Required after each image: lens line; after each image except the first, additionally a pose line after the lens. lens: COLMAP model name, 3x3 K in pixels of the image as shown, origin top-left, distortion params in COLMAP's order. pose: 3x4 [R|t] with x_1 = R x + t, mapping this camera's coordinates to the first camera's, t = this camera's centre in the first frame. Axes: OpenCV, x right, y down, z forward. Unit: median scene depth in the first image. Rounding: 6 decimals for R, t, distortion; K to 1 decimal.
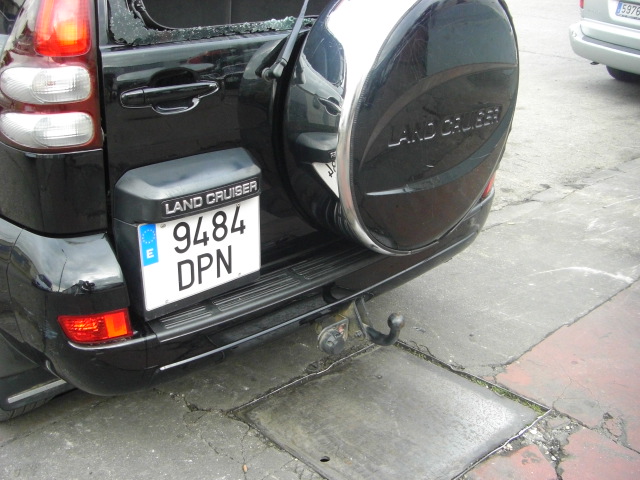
lens RADIAL K [[732.1, 0, 320.0], [0, 732.1, 240.0], [0, 0, 1]] dist [-0.141030, 0.013624]
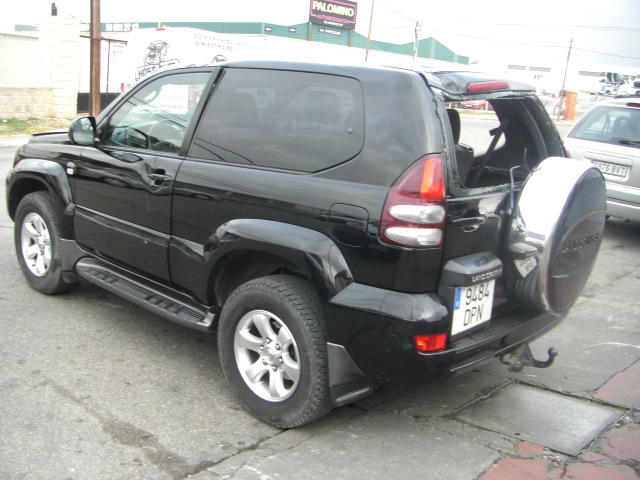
lens RADIAL K [[732.1, 0, 320.0], [0, 732.1, 240.0], [0, 0, 1]] dist [-0.141030, 0.013624]
pose [[0.995353, 0.022467, 0.093634, -0.696114], [-0.004775, 0.982721, -0.185030, 0.187728], [-0.096173, 0.183723, 0.978262, -0.772485]]
